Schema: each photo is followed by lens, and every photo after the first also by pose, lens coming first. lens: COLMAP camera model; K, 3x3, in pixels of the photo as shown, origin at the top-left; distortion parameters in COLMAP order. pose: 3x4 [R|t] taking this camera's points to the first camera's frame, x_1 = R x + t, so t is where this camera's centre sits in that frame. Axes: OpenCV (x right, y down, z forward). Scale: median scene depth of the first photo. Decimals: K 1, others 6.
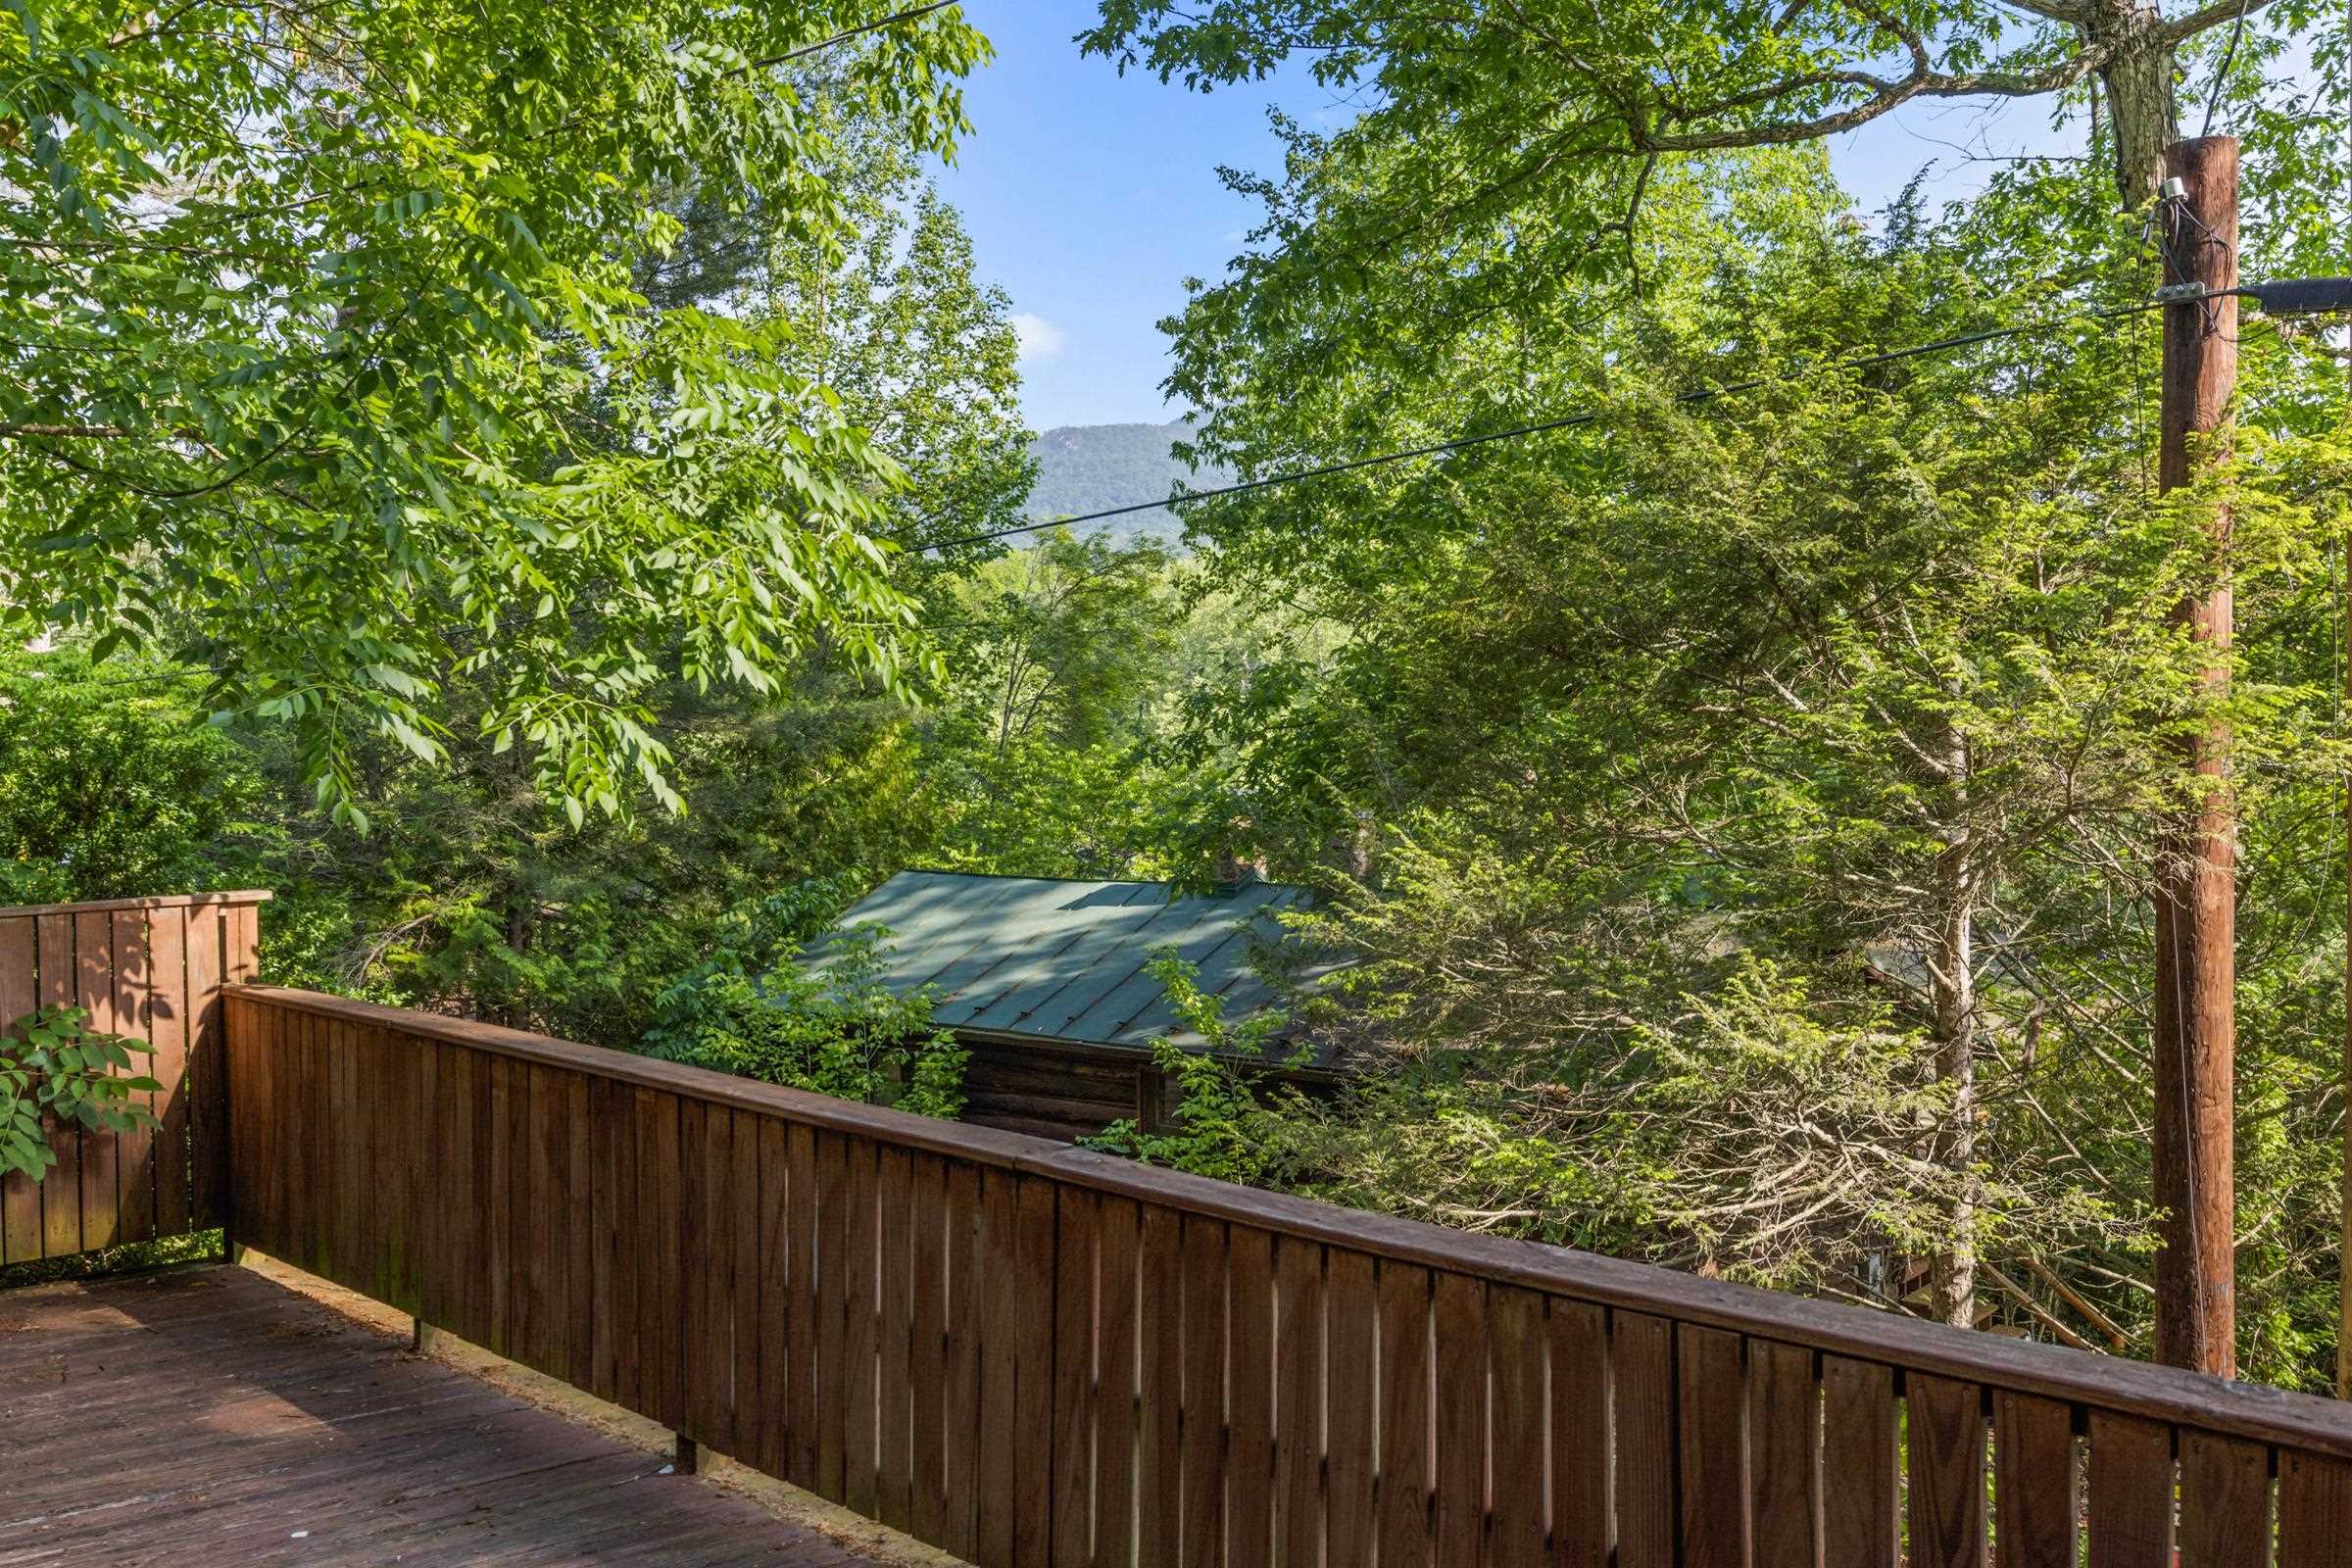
lens RADIAL K [[2262.7, 0, 1185.2], [0, 2262.7, 781.8], [0, 0, 1]] dist [-0.007914, 0.000000]
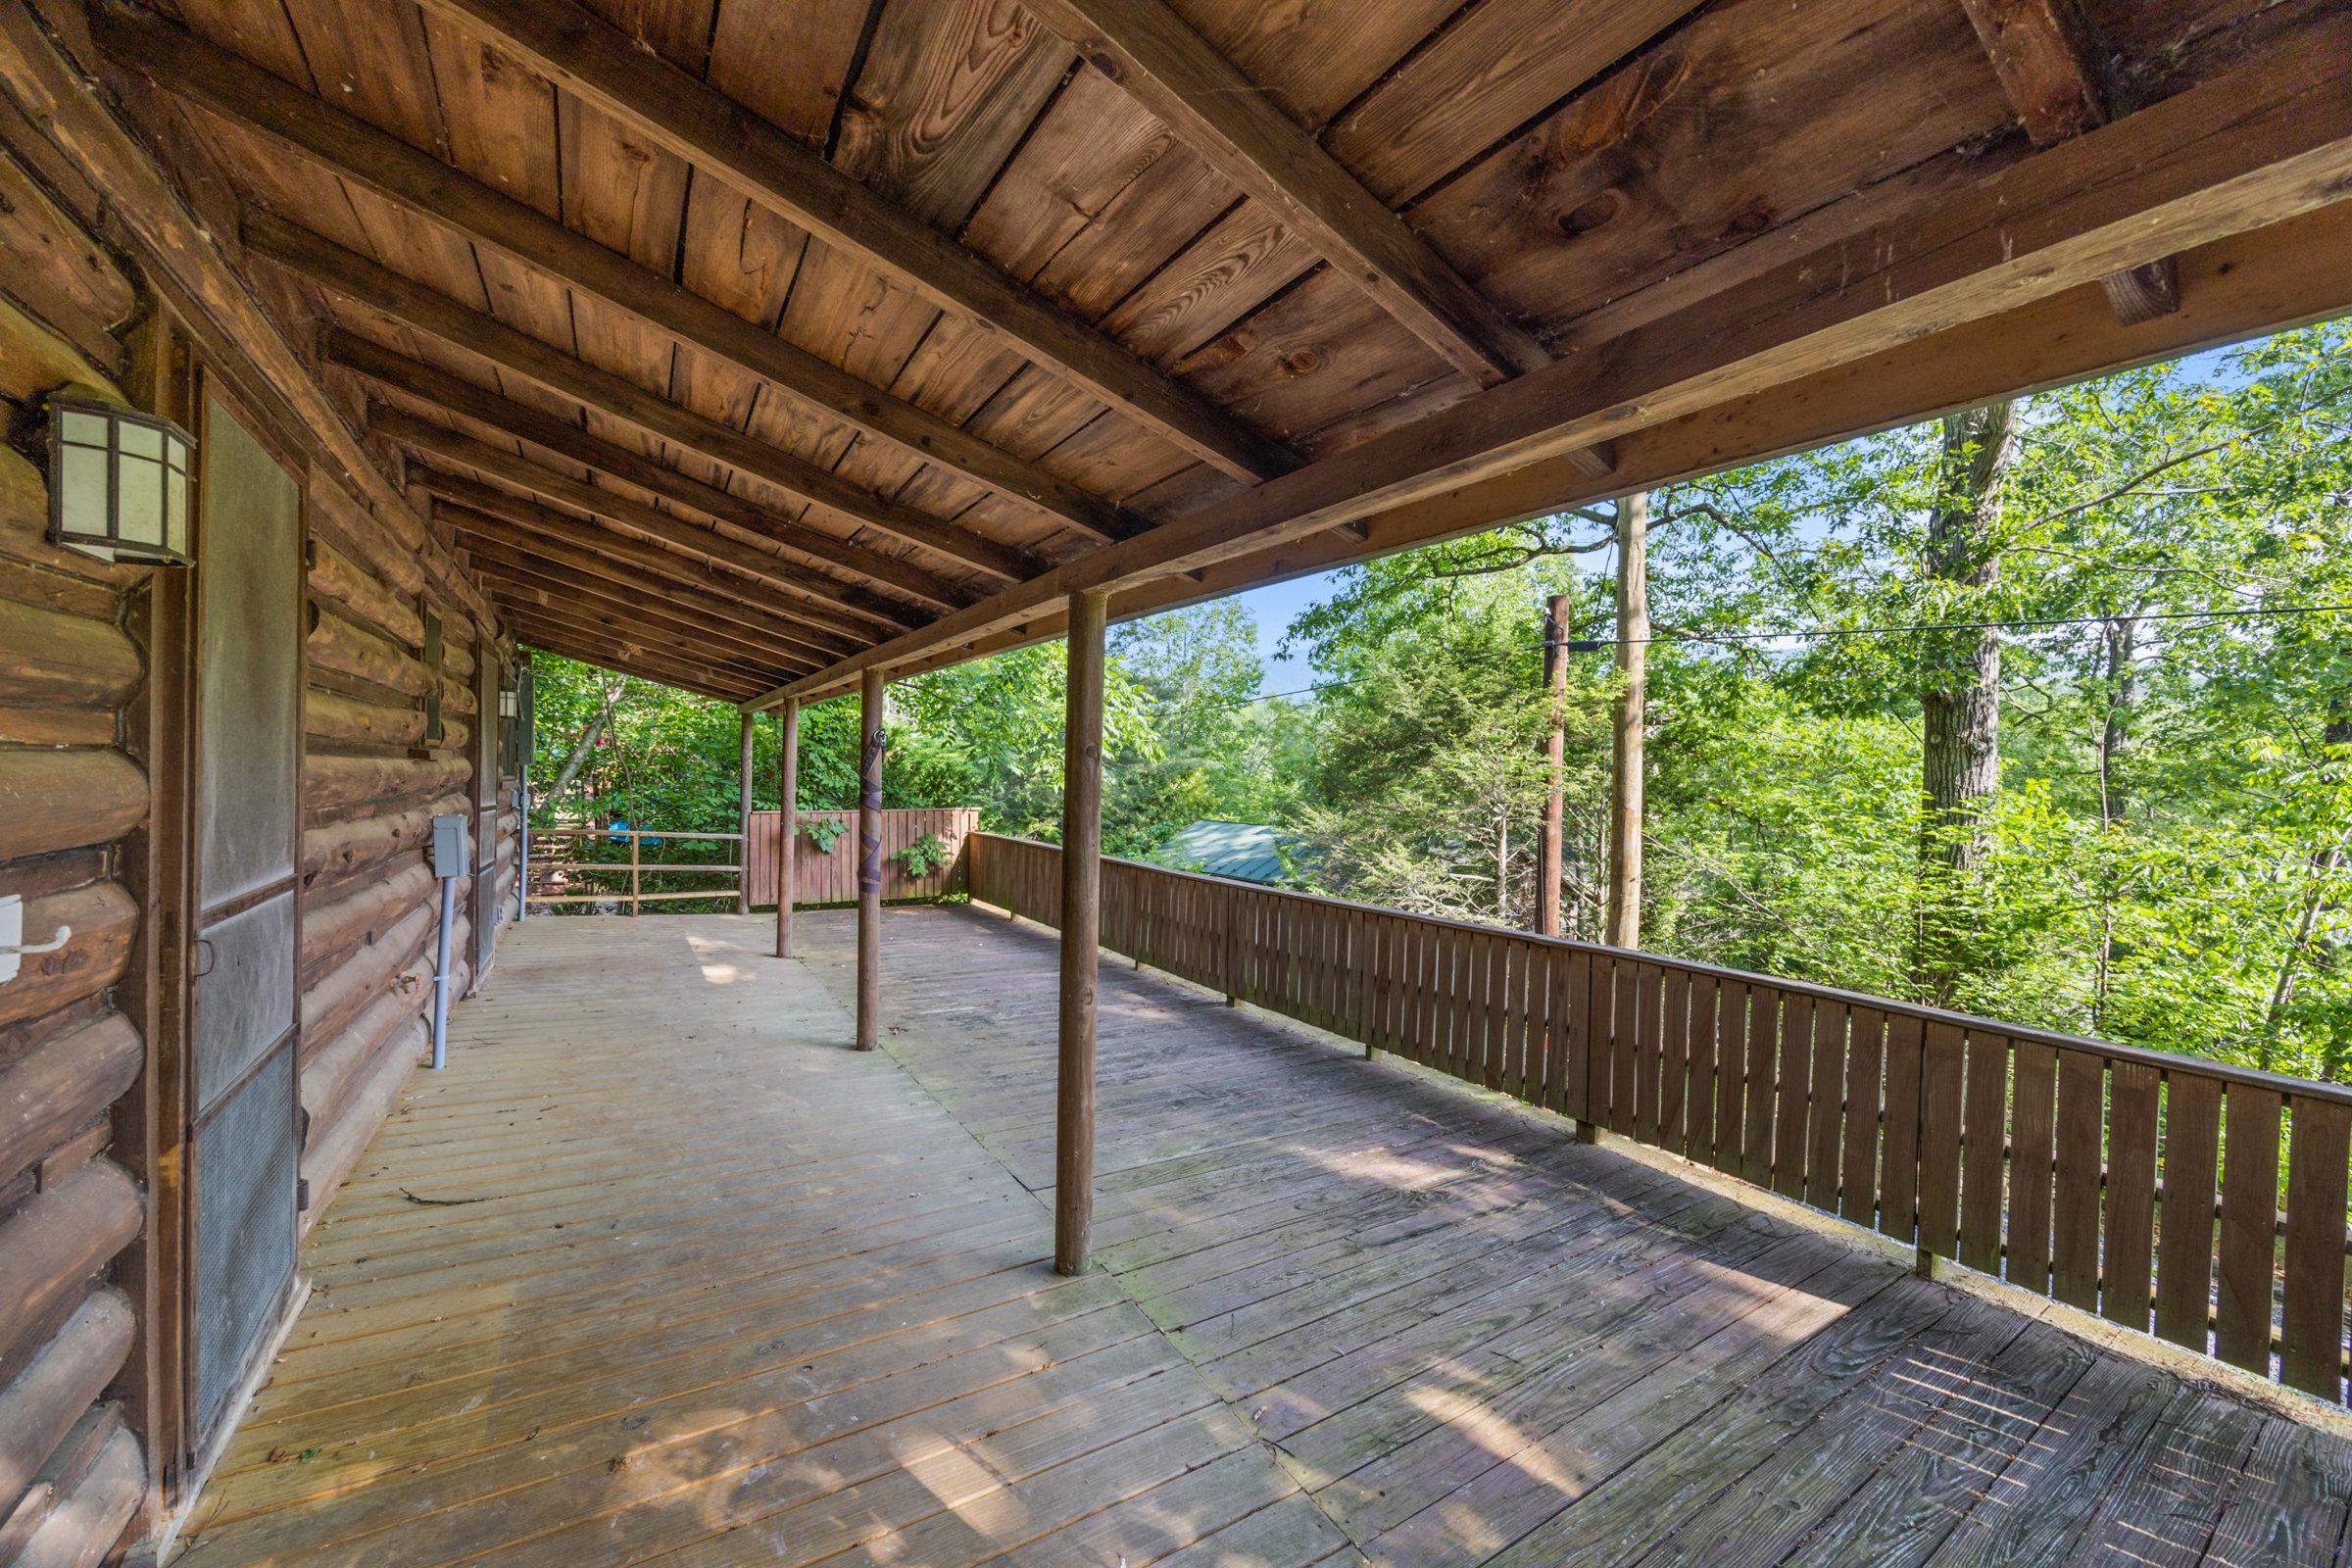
lens RADIAL K [[903.3, 0, 1186.5], [0, 903.3, 789.3], [0, 0, 1]] dist [-0.003182, 0.000537]
pose [[0.985090, 0.026843, -0.169933, 0.082755], [-0.027224, 0.999629, 0.000090, 0.003080], [0.169873, 0.004538, 0.985456, -0.189832]]
